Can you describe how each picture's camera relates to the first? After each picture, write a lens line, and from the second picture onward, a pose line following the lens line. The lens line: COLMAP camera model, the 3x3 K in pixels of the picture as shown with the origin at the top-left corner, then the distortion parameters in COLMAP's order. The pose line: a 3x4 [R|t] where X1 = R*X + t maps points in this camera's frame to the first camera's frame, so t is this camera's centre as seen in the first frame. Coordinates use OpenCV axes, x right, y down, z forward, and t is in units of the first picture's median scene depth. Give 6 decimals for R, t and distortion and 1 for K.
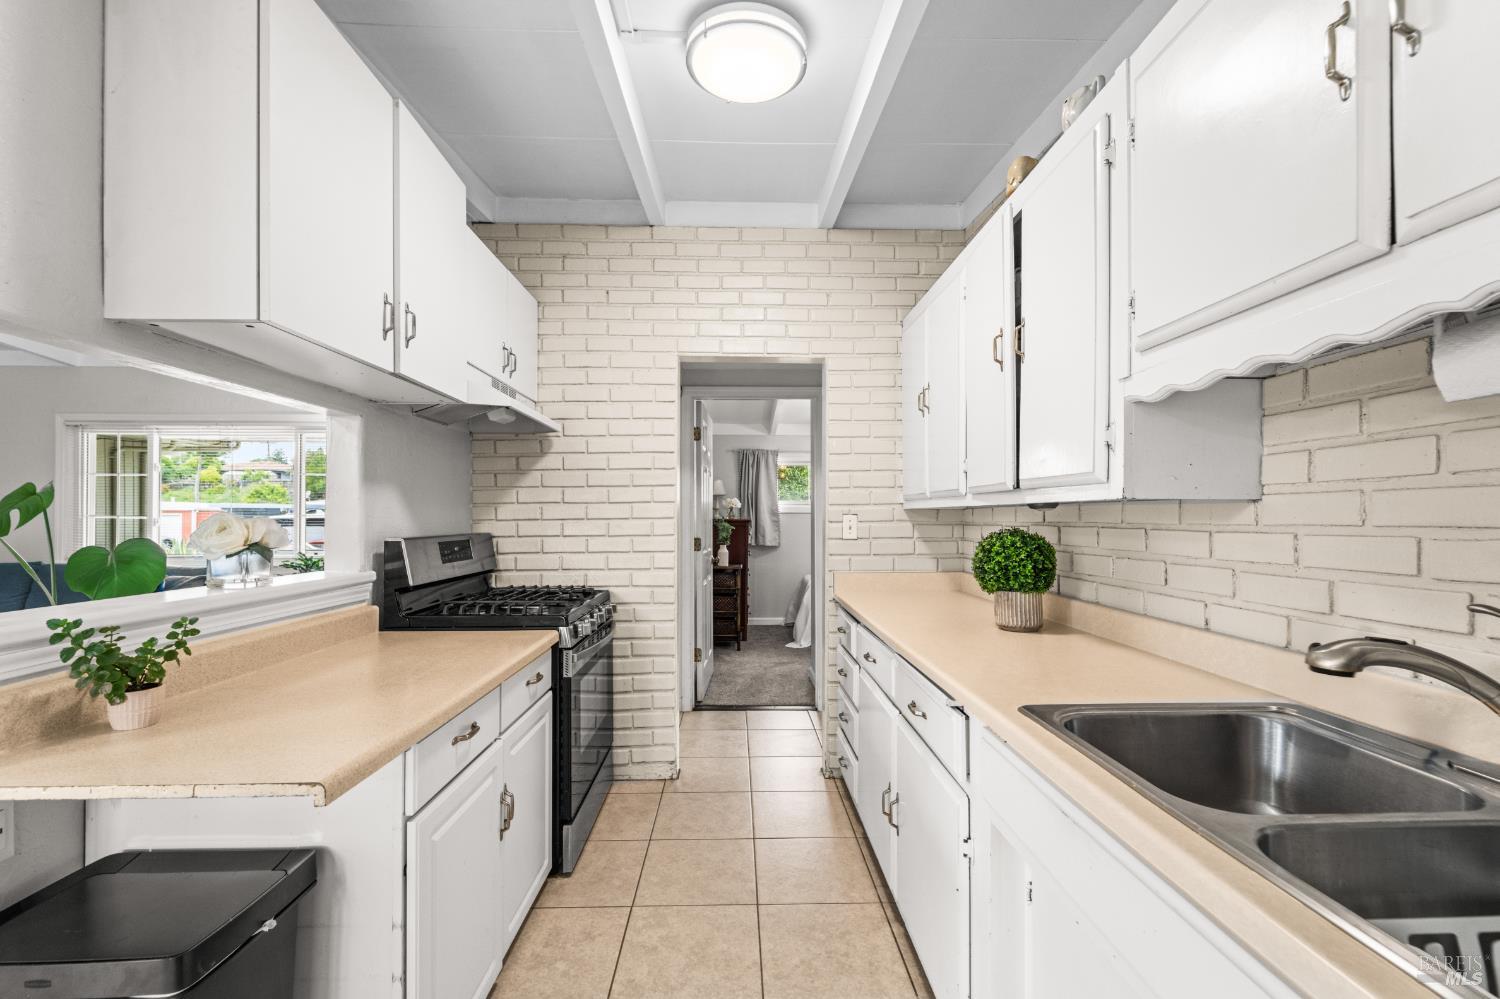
lens RADIAL K [[606.9, 0, 751.9], [0, 606.9, 513.0], [0, 0, 1]] dist [-0.000528, -0.000557]
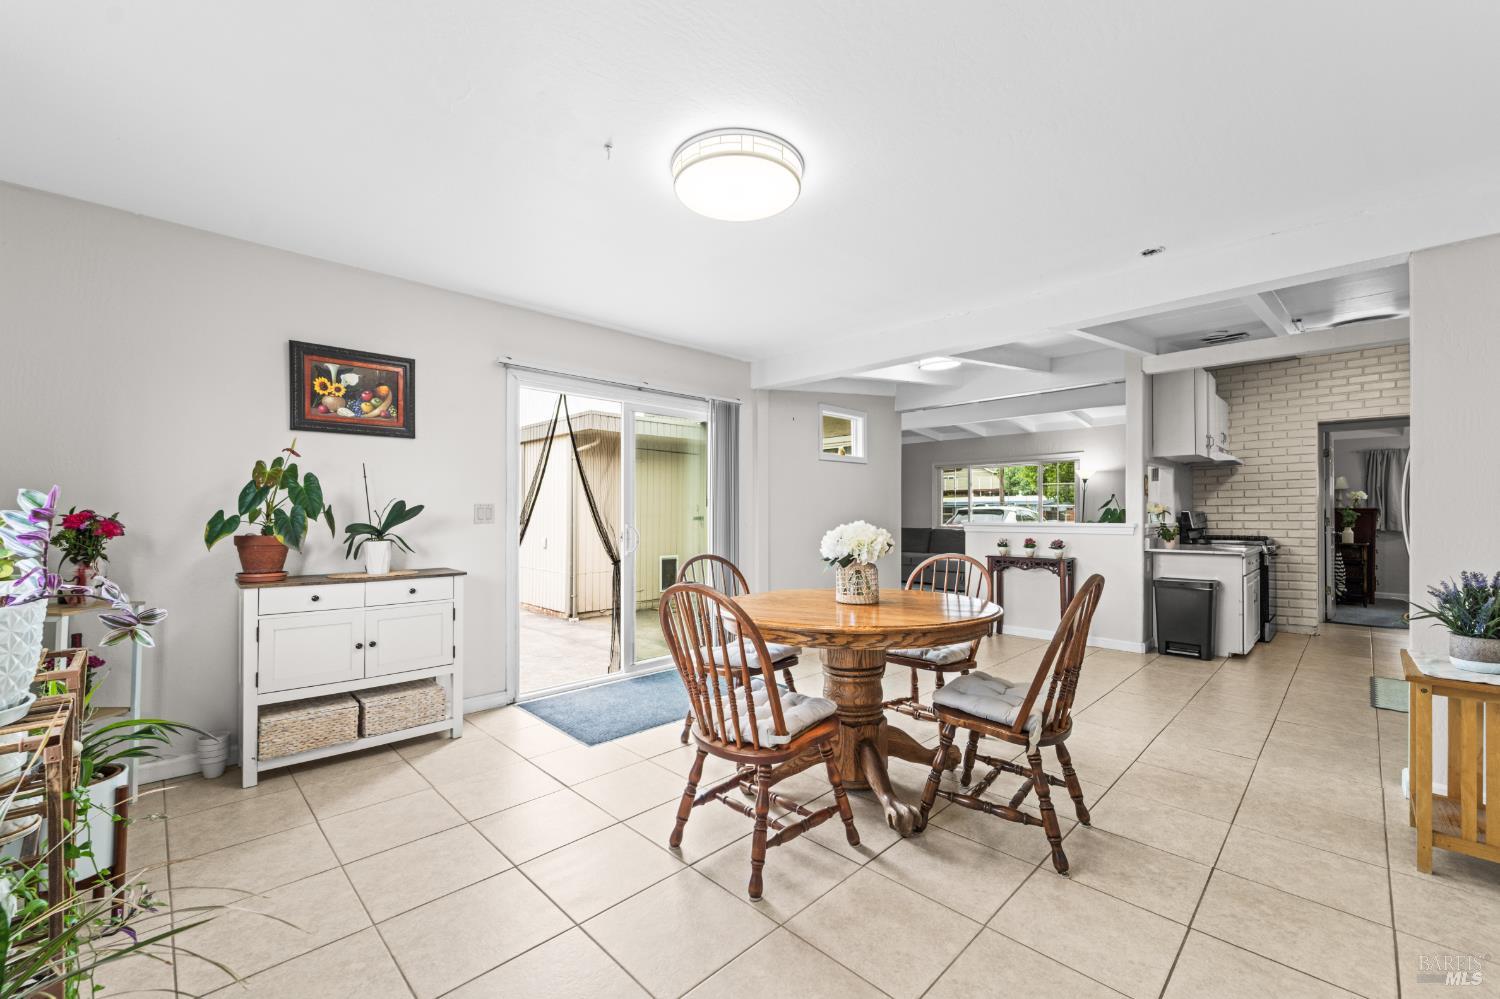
lens RADIAL K [[604.8, 0, 749.1], [0, 604.8, 508.3], [0, 0, 1]] dist [-0.000558, -0.000368]
pose [[0.681182, -0.005247, -0.732096, 0.056892], [0.003657, 0.999986, -0.003764, 0.023122], [0.732105, -0.000113, 0.681191, -1.707730]]
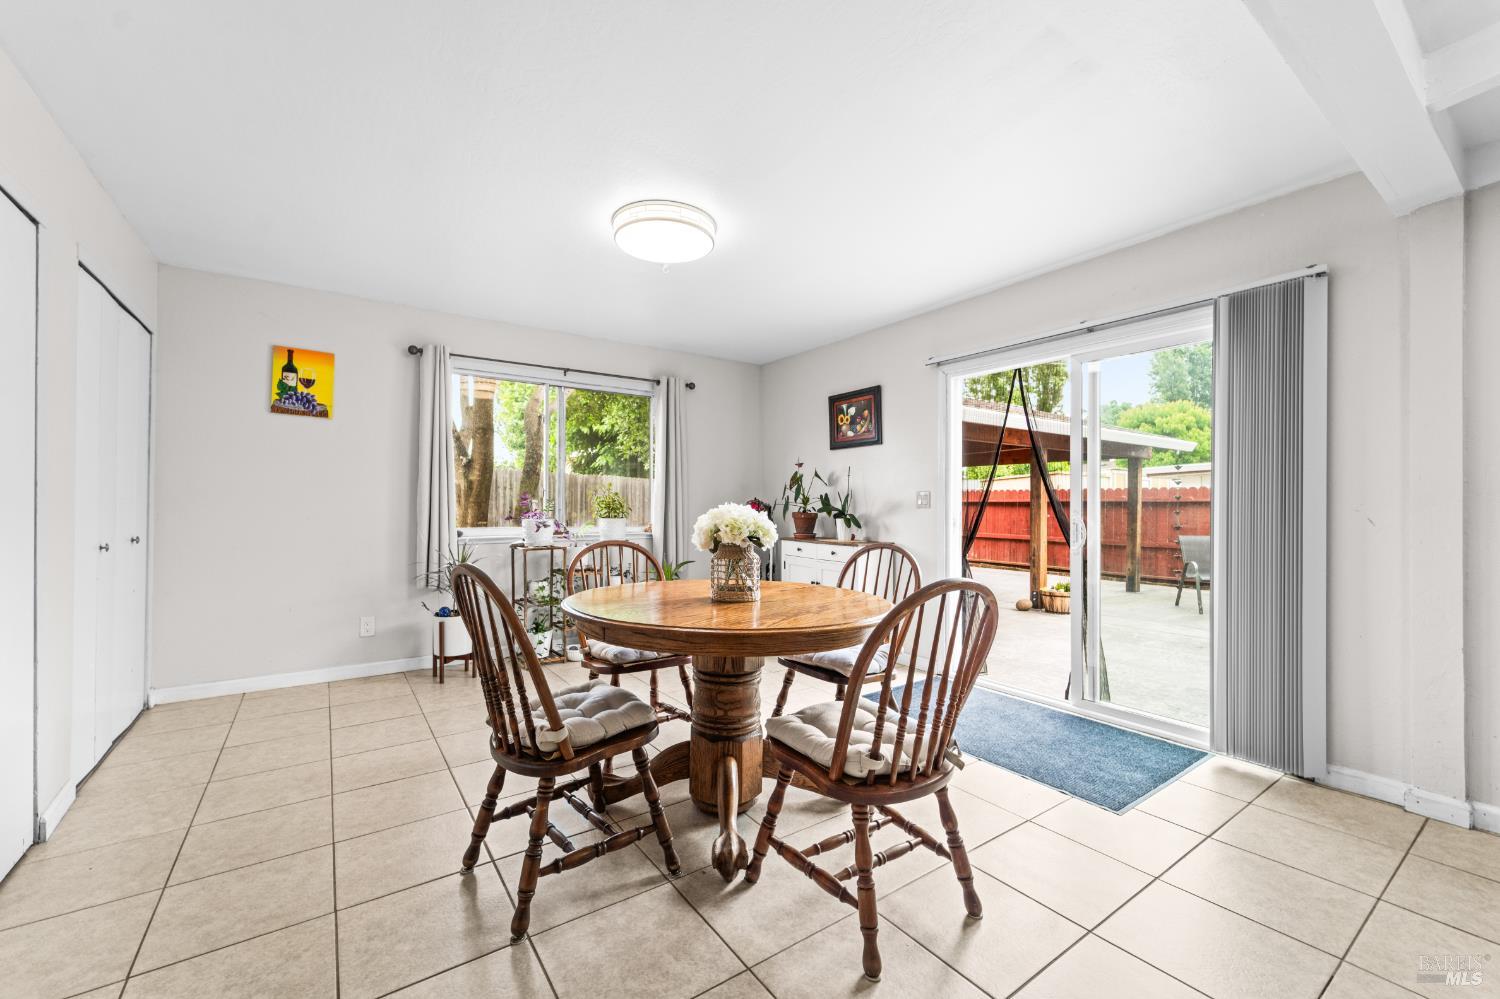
lens RADIAL K [[602.4, 0, 748.0], [0, 602.4, 501.7], [0, 0, 1]] dist [0.002106, -0.002093]
pose [[-0.835869, -0.007186, -0.548881, -0.094160], [-0.000901, 0.999931, -0.011720, 0.048589], [0.548928, -0.009302, -0.835818, -0.306104]]
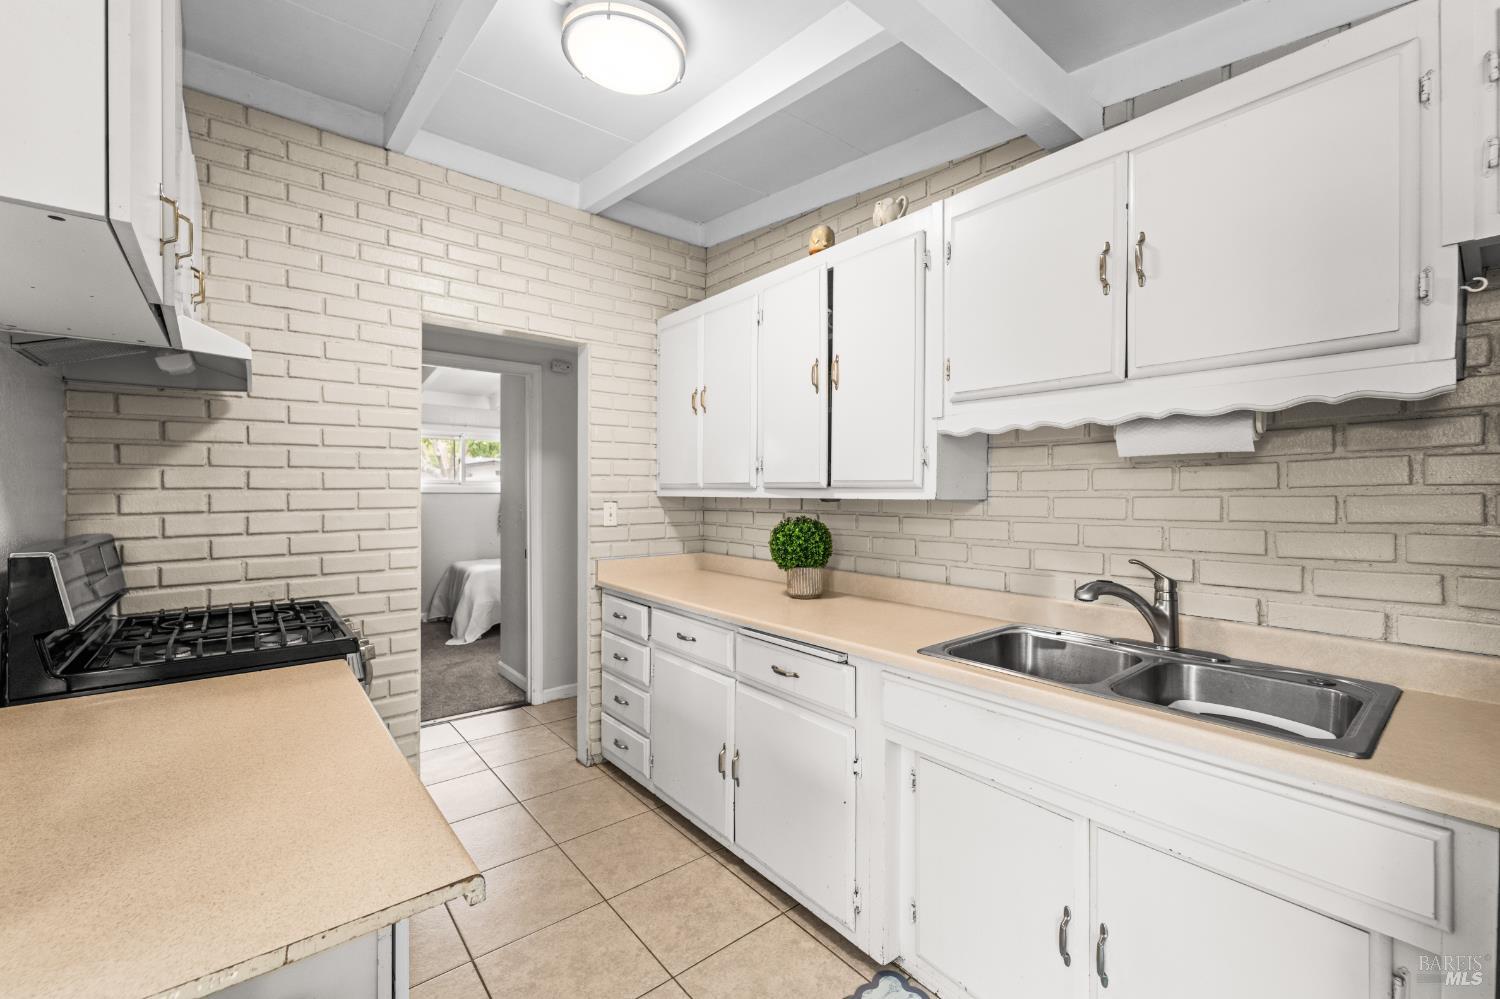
lens RADIAL K [[612.1, 0, 751.3], [0, 612.1, 495.3], [0, 0, 1]] dist [0.000016, -0.000245]
pose [[0.790825, 0.000219, 0.612042, -0.283013], [-0.006878, 0.999940, 0.008529, -0.019185], [-0.612004, -0.010955, 0.790779, 0.045889]]
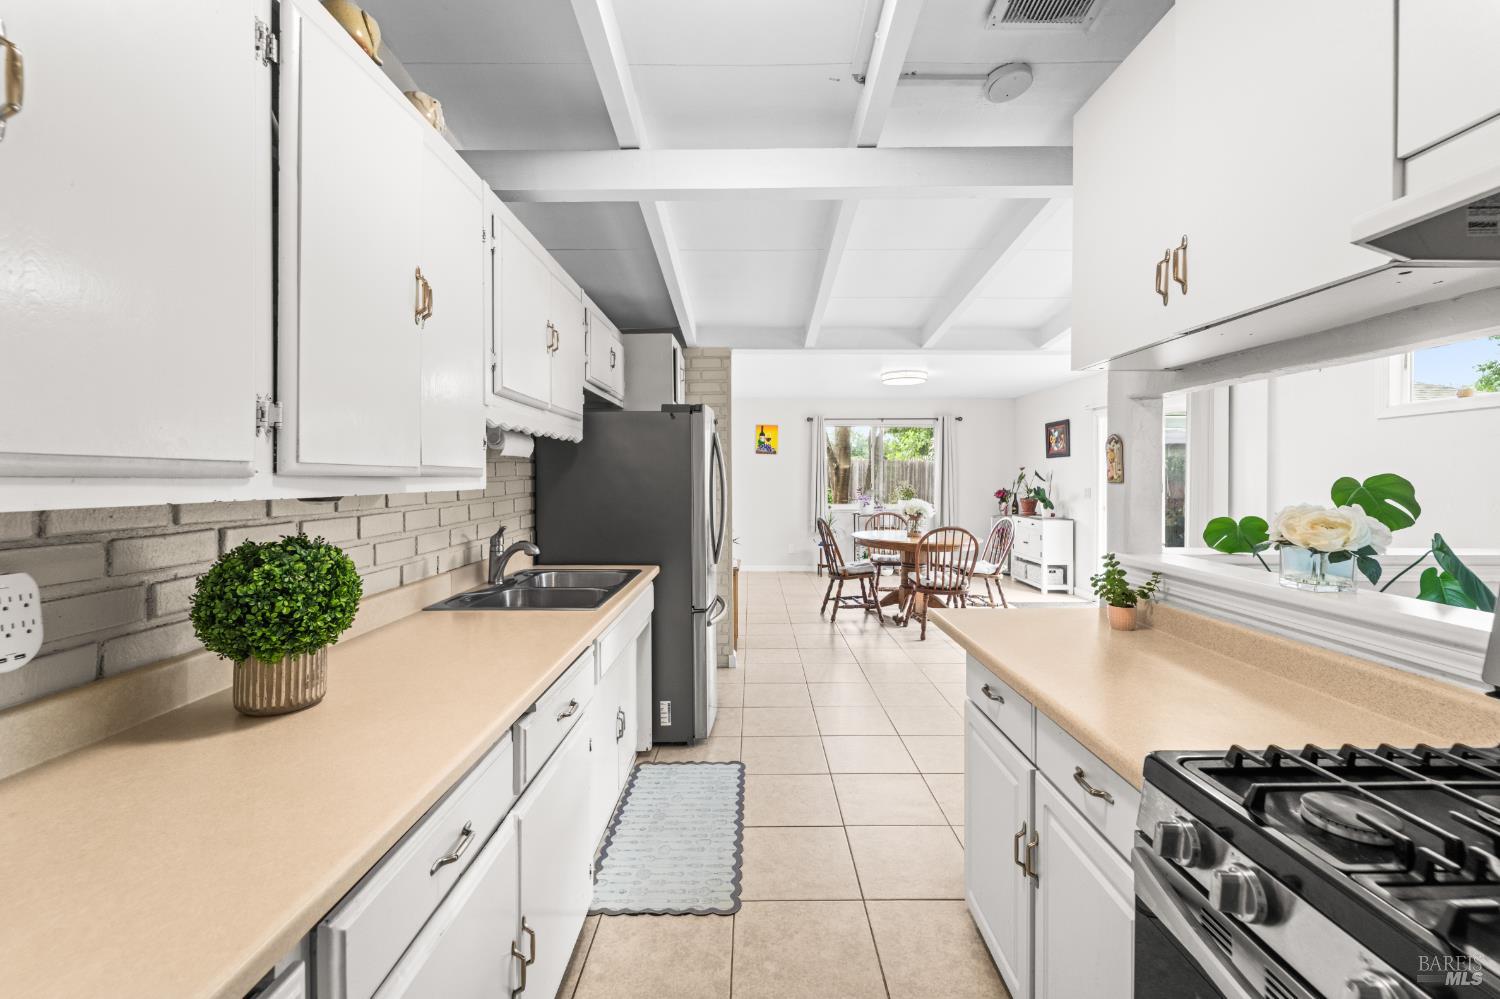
lens RADIAL K [[606.3, 0, 750.8], [0, 606.3, 479.4], [0, 0, 1]] dist [-0.000297, -0.000084]
pose [[-0.999439, -0.000293, 0.033482, -0.025826], [-0.000349, 0.999999, -0.001661, -0.019981], [-0.033482, -0.001671, -0.999438, 1.057836]]
